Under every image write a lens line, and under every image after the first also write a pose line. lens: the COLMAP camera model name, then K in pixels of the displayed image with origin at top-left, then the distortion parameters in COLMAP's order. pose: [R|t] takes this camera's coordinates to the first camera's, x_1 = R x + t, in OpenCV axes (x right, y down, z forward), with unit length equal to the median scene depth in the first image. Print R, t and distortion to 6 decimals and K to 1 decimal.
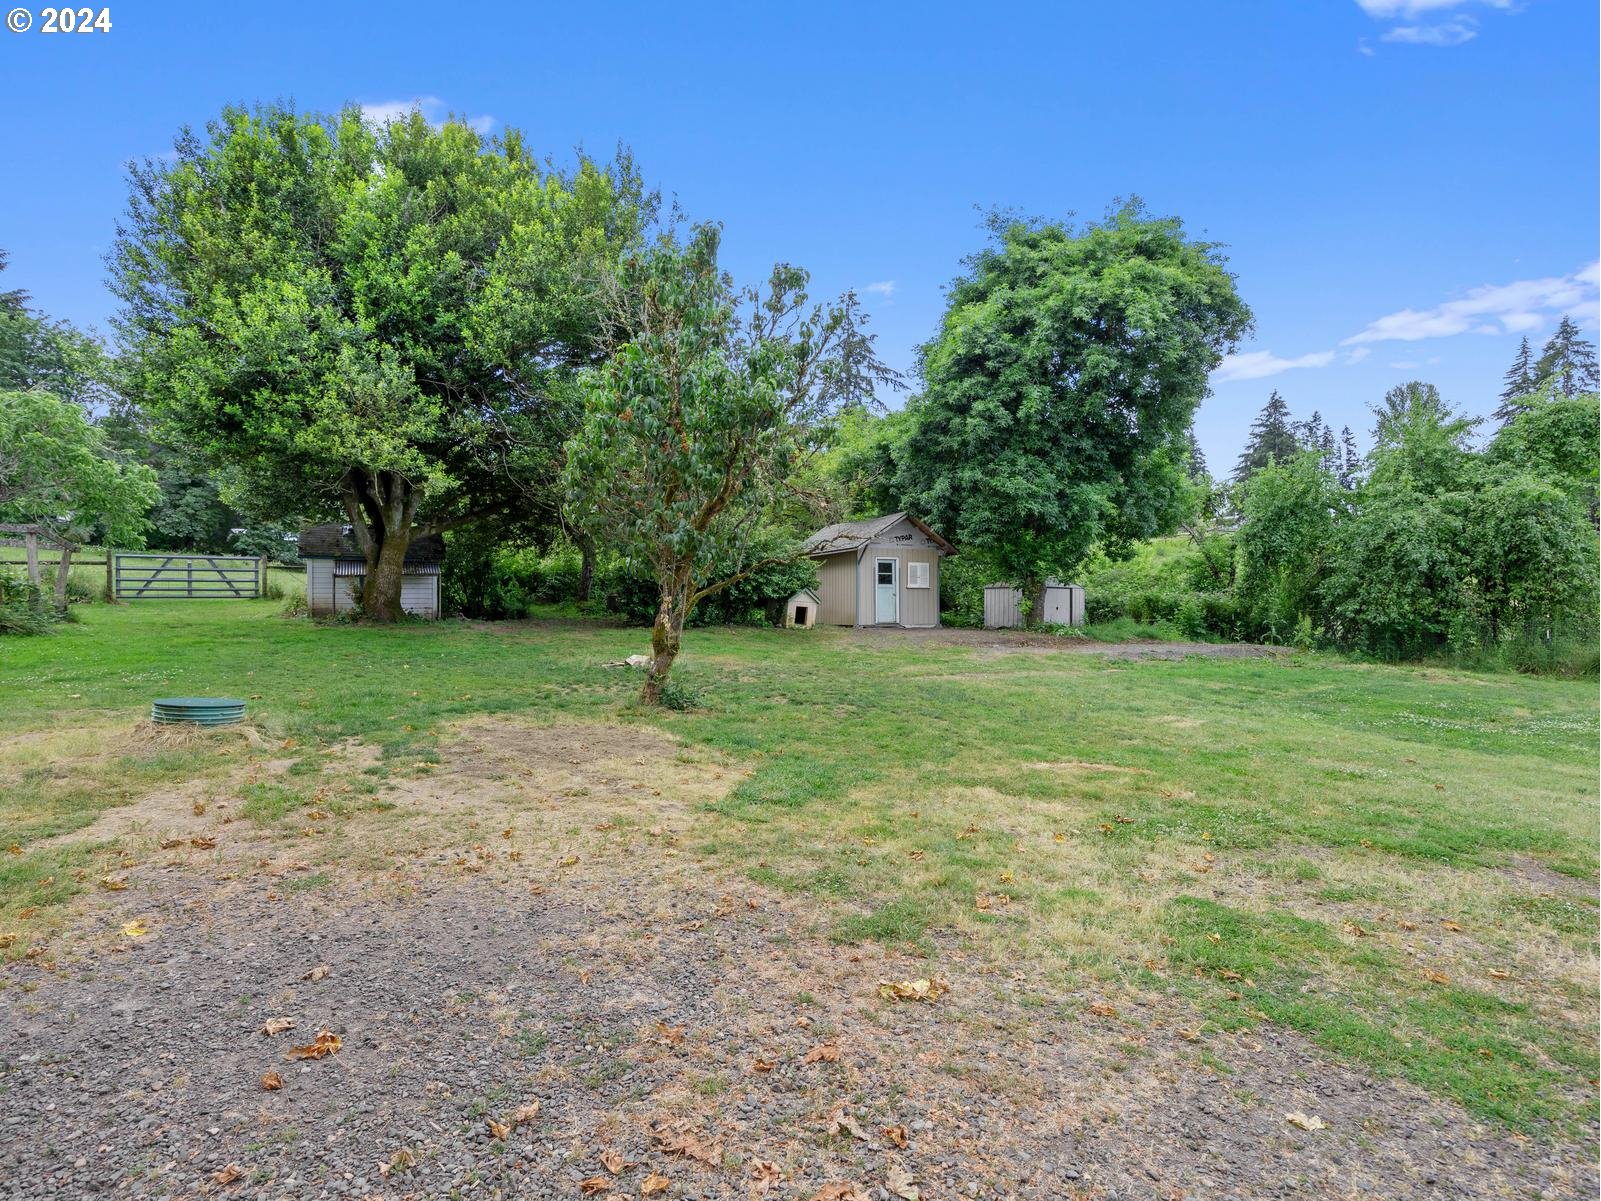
lens RADIAL K [[816.9, 0, 808.3], [0, 816.9, 597.9], [0, 0, 1]] dist [-0.003562, -0.000761]
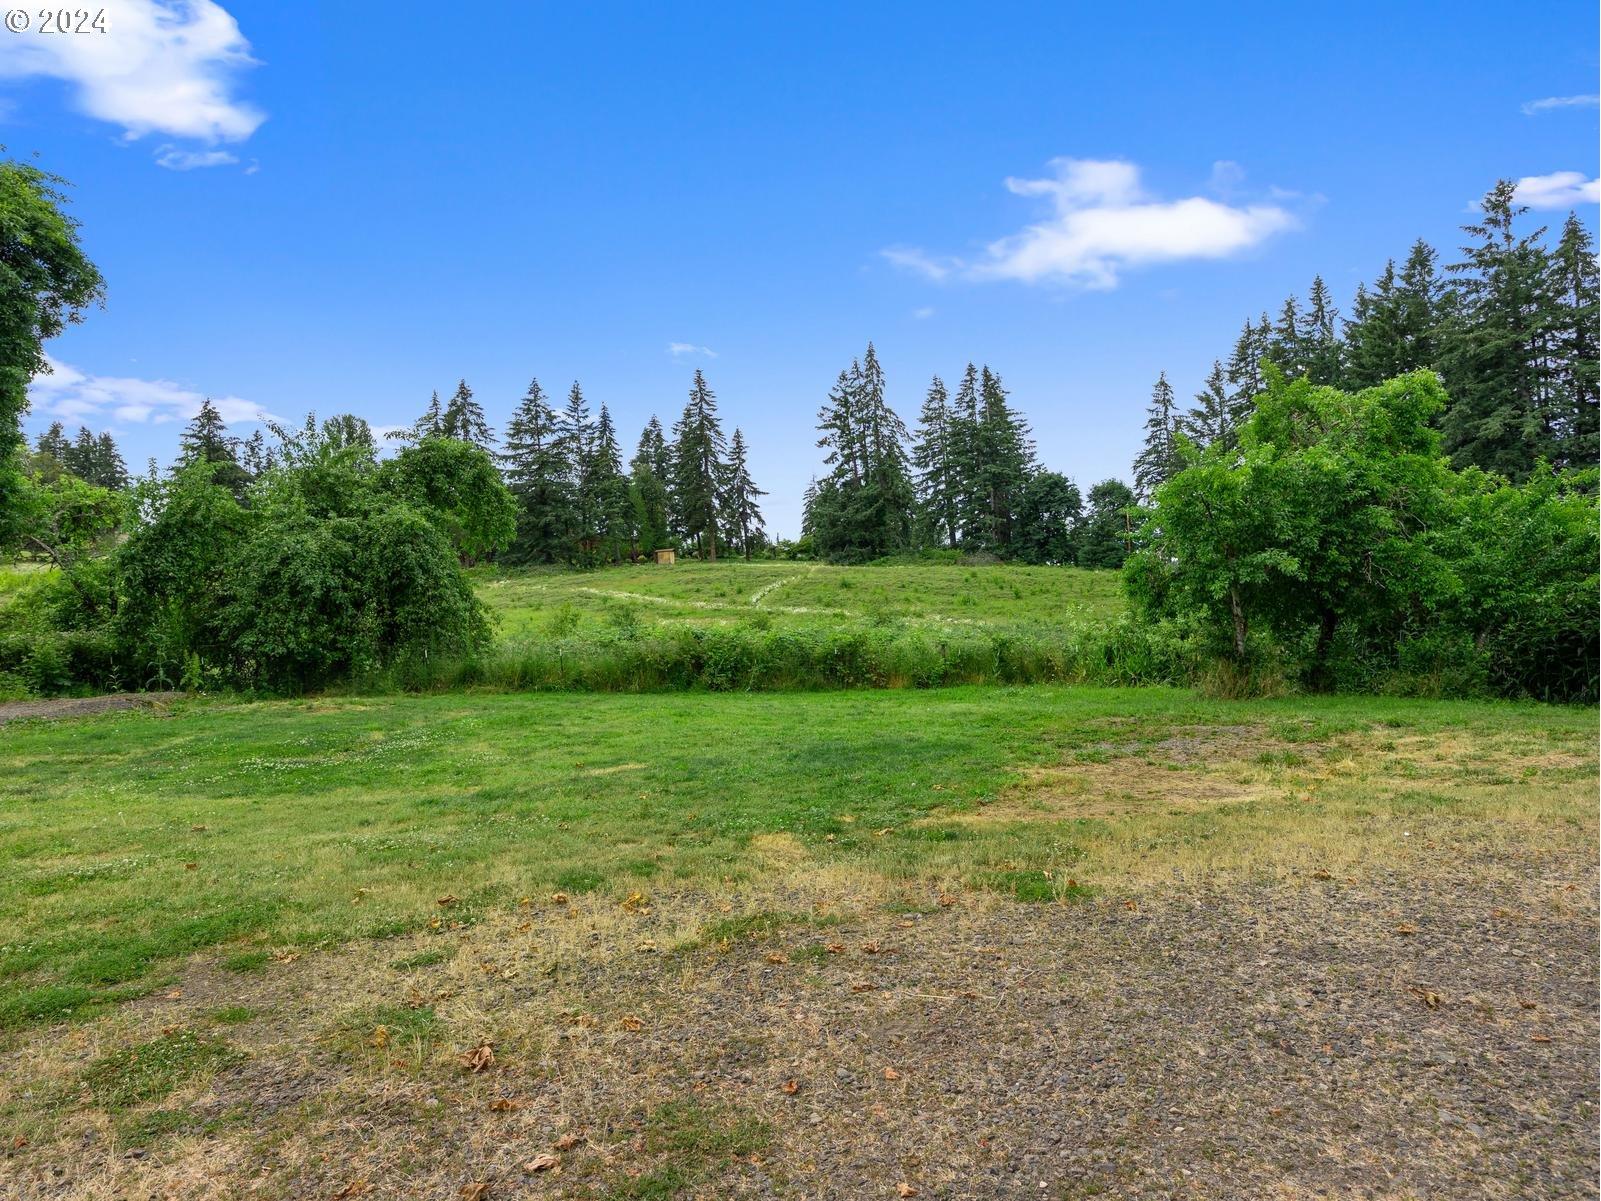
lens RADIAL K [[816.9, 0, 808.3], [0, 816.9, 597.9], [0, 0, 1]] dist [-0.003562, -0.000761]
pose [[0.461907, -0.017629, 0.886753, 0.162177], [0.052425, 0.998597, -0.007455, 0.004816], [-0.885378, 0.049931, 0.462183, 0.042627]]
